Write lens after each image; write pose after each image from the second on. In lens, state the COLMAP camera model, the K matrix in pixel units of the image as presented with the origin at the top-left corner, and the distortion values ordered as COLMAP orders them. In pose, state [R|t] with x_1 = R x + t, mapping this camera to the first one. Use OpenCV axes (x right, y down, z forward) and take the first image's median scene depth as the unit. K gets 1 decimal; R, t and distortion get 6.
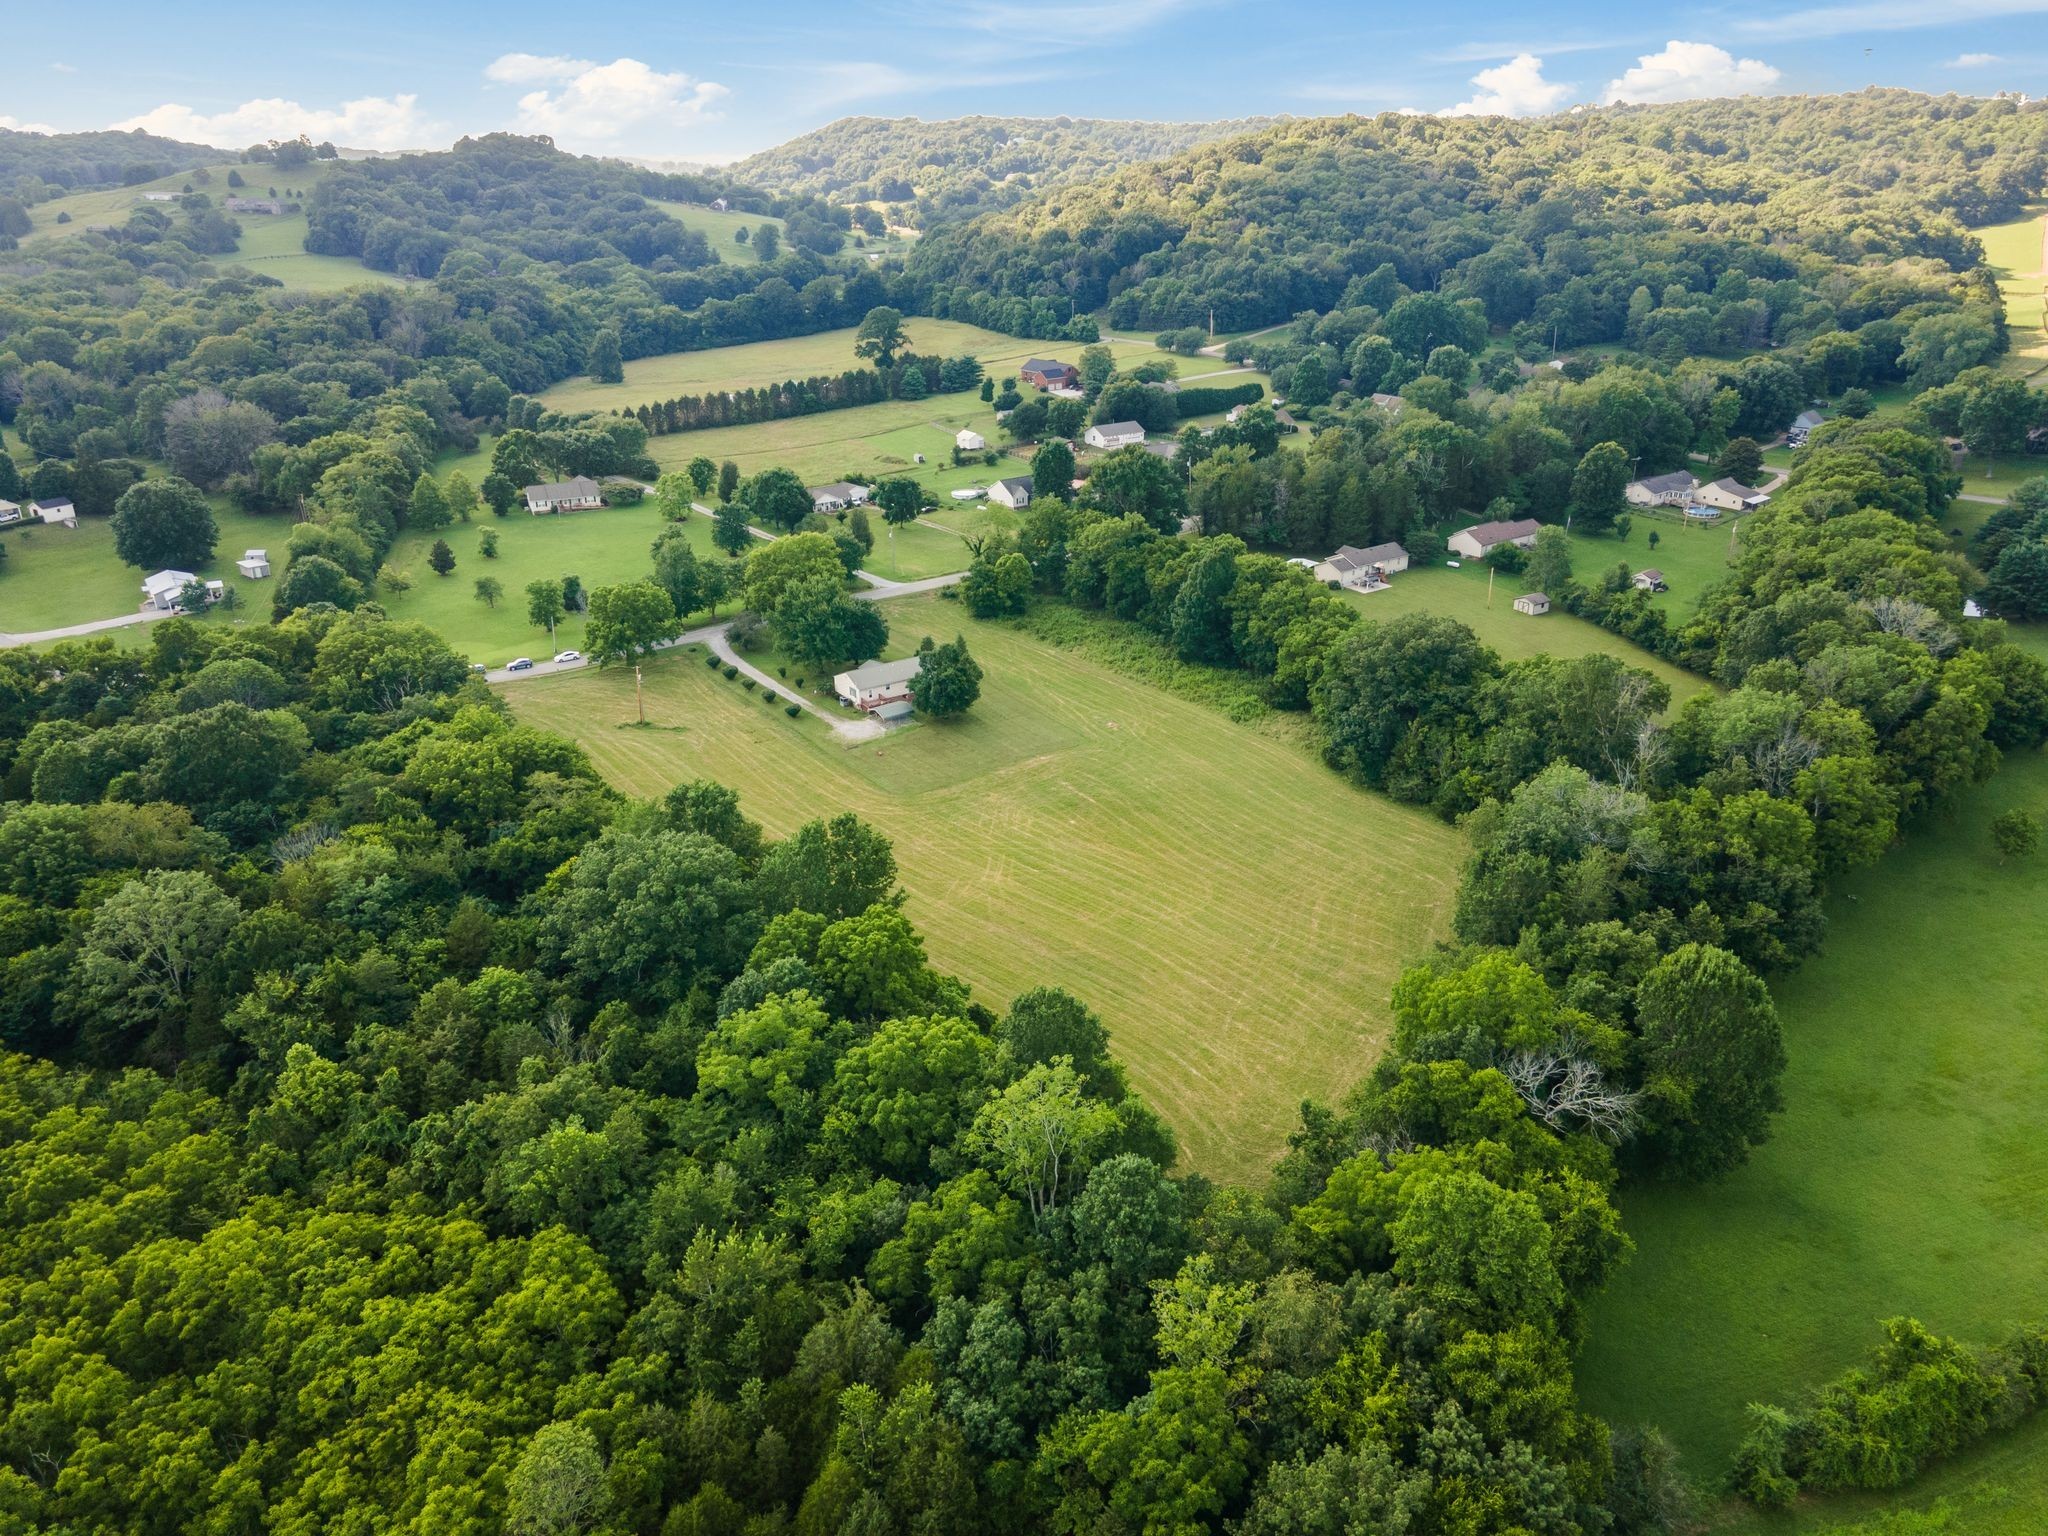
lens RADIAL K [[1484.3, 0, 1024.7], [0, 1484.3, 778.2], [0, 0, 1]] dist [0.038819, 0.021568]
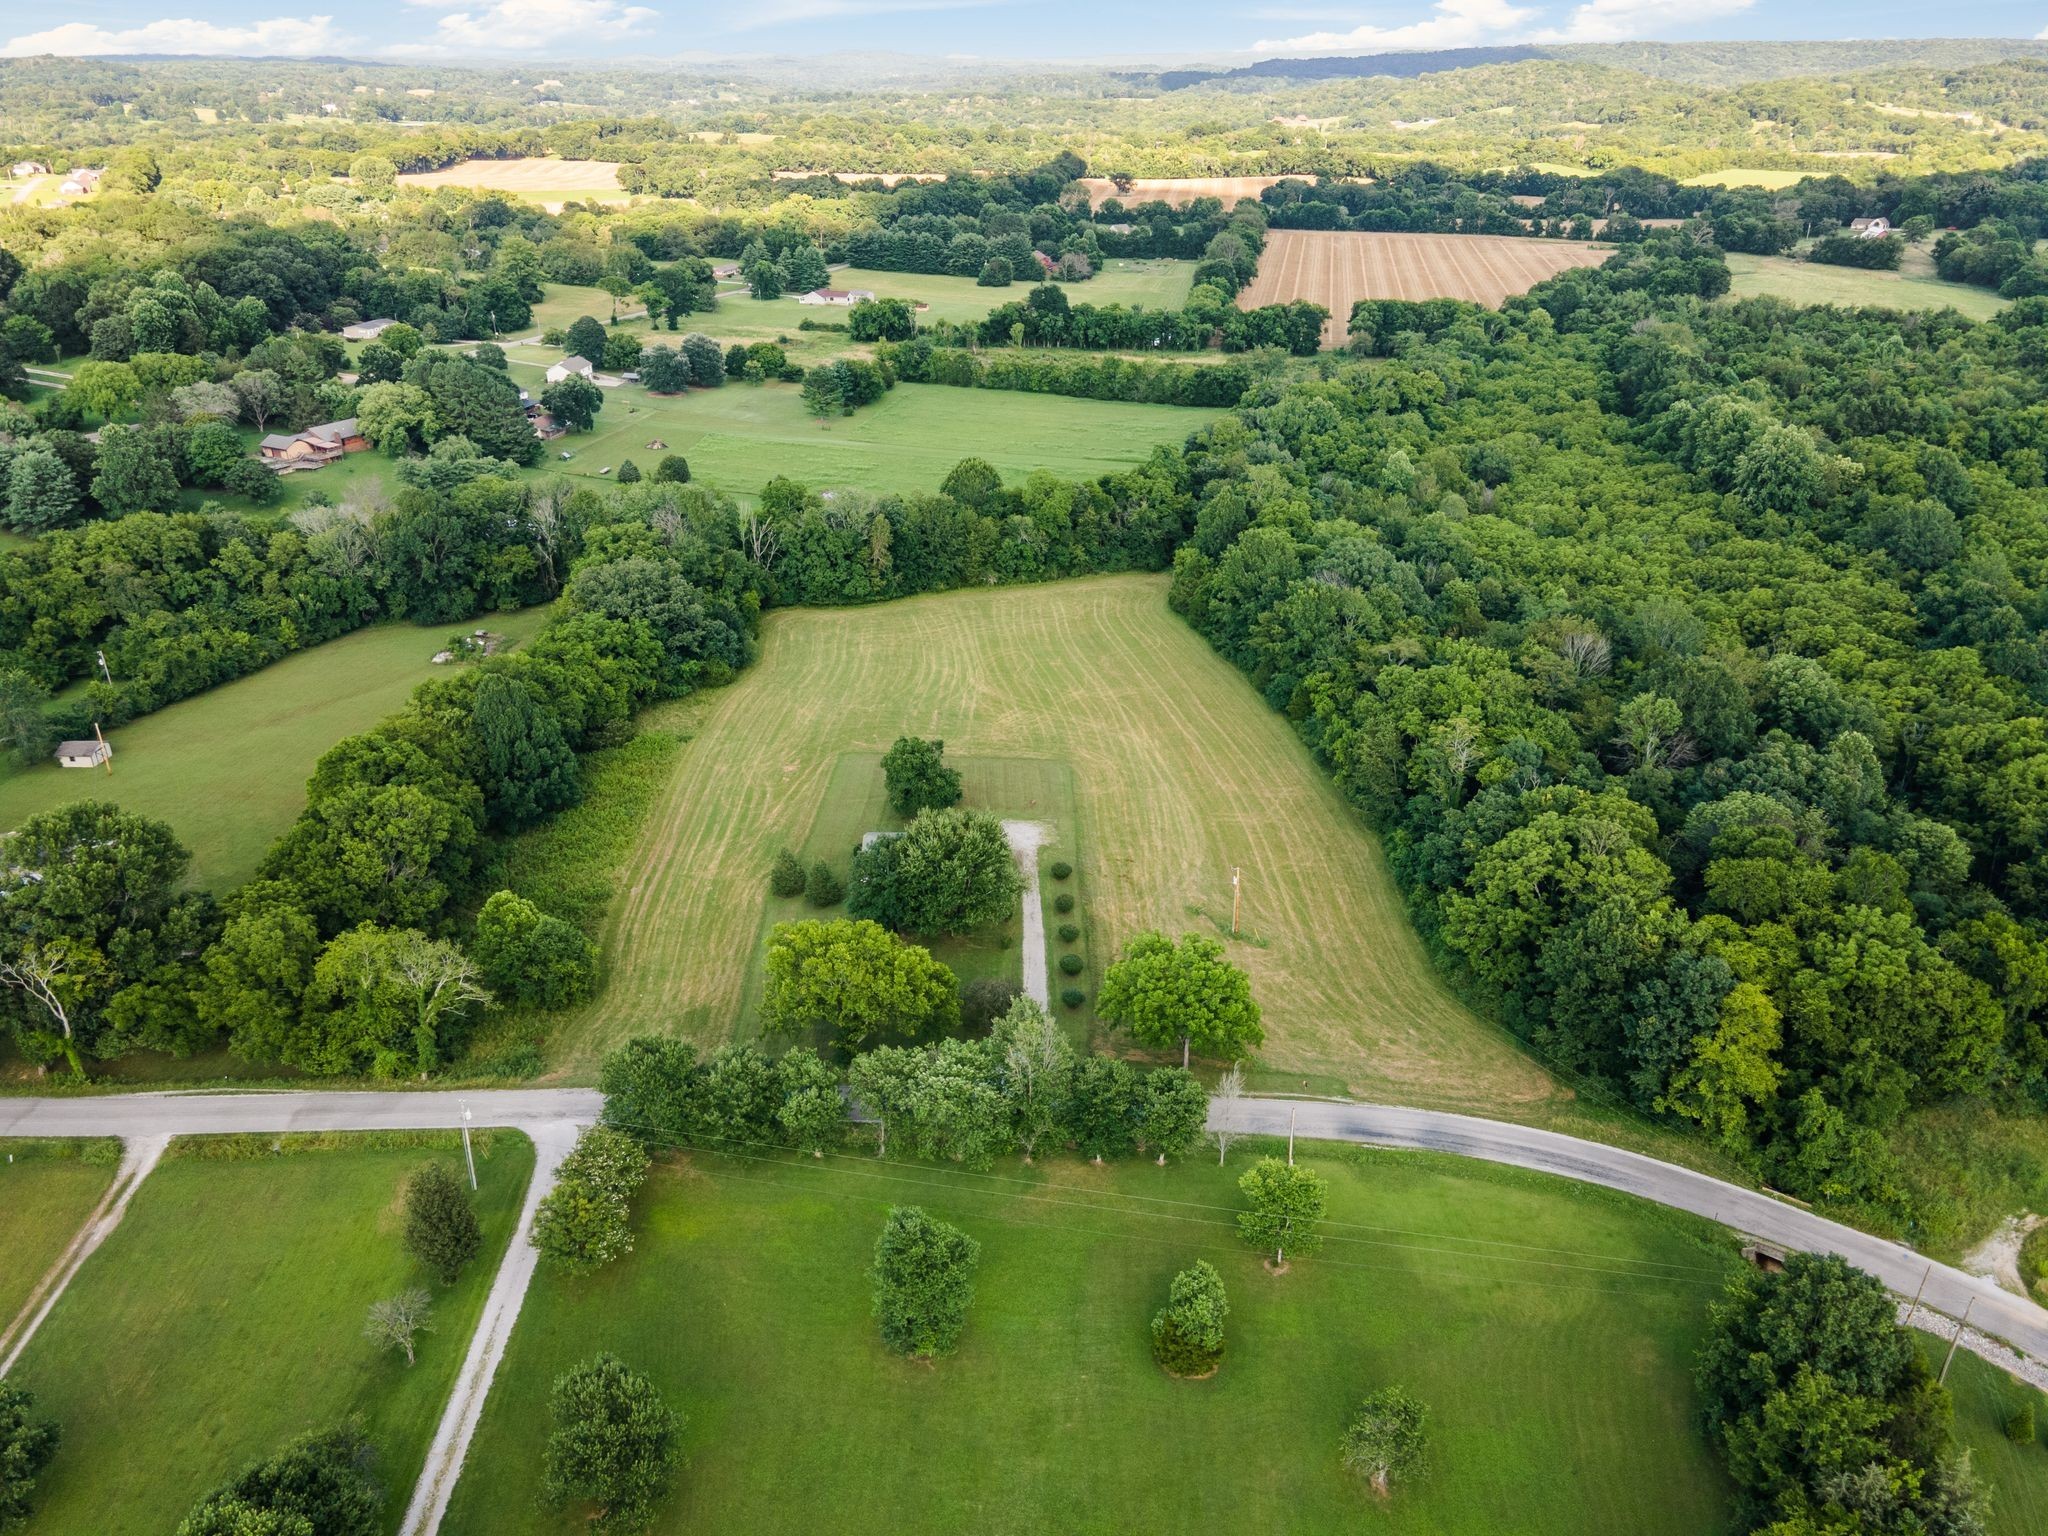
lens RADIAL K [[1484.3, 0, 1008.1], [0, 1484.3, 767.2], [0, 0, 1]] dist [0.038819, 0.021568]
pose [[-0.813273, -0.241693, 0.529313, -0.452843], [0.234279, 0.696661, 0.678069, -0.528039], [-0.532636, 0.675462, -0.509952, 1.162420]]
